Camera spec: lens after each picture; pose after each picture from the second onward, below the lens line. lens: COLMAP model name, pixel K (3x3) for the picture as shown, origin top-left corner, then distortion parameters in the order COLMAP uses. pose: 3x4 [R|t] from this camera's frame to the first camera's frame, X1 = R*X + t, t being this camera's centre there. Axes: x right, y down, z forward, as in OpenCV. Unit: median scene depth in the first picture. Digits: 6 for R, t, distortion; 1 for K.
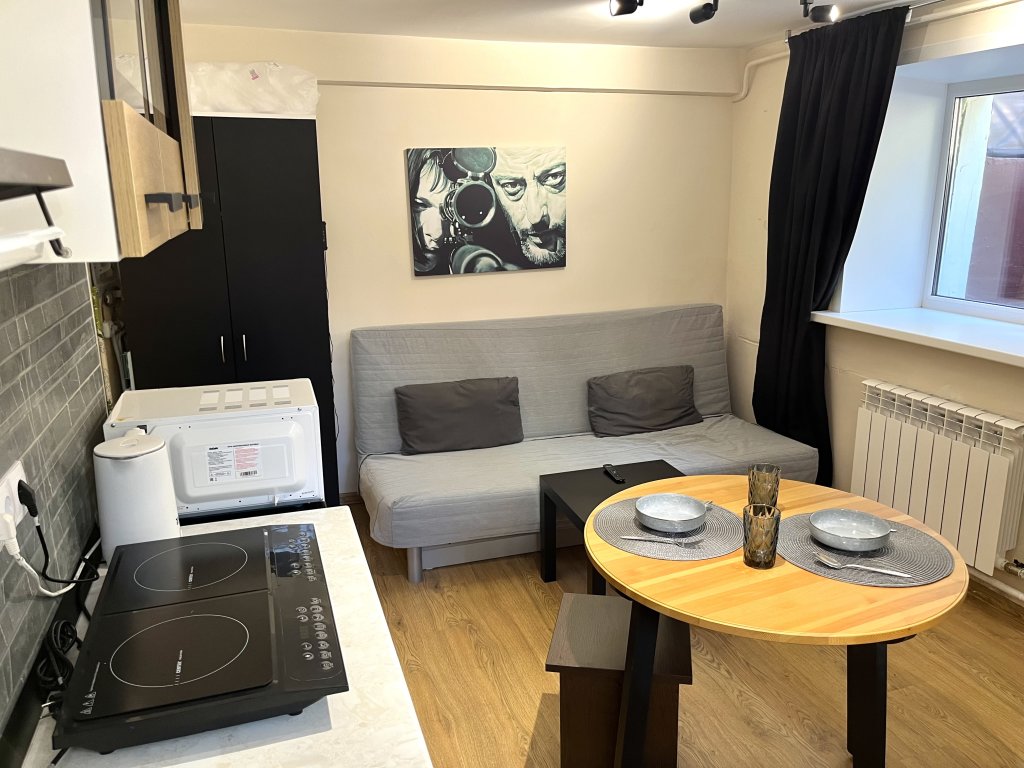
lens RADIAL K [[785.1, 0, 511.6], [0, 785.1, 385.2], [0, 0, 1]] dist [0.005073, -0.001194]
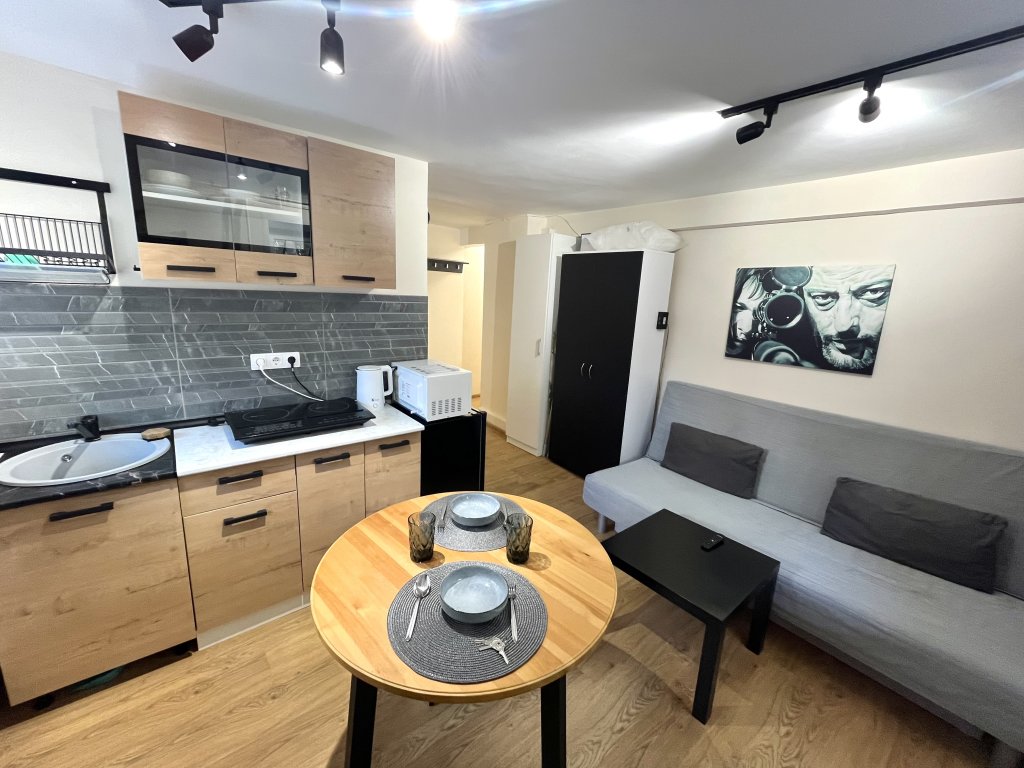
lens RADIAL K [[411.6, 0, 502.7], [0, 411.6, 367.5], [0, 0, 1]] dist [-0.009496, -0.000046]
pose [[0.355250, 0.196695, -0.913843, 0.413463], [-0.279434, 0.955255, 0.096980, -0.078482], [0.892028, 0.220906, 0.394317, 0.349656]]
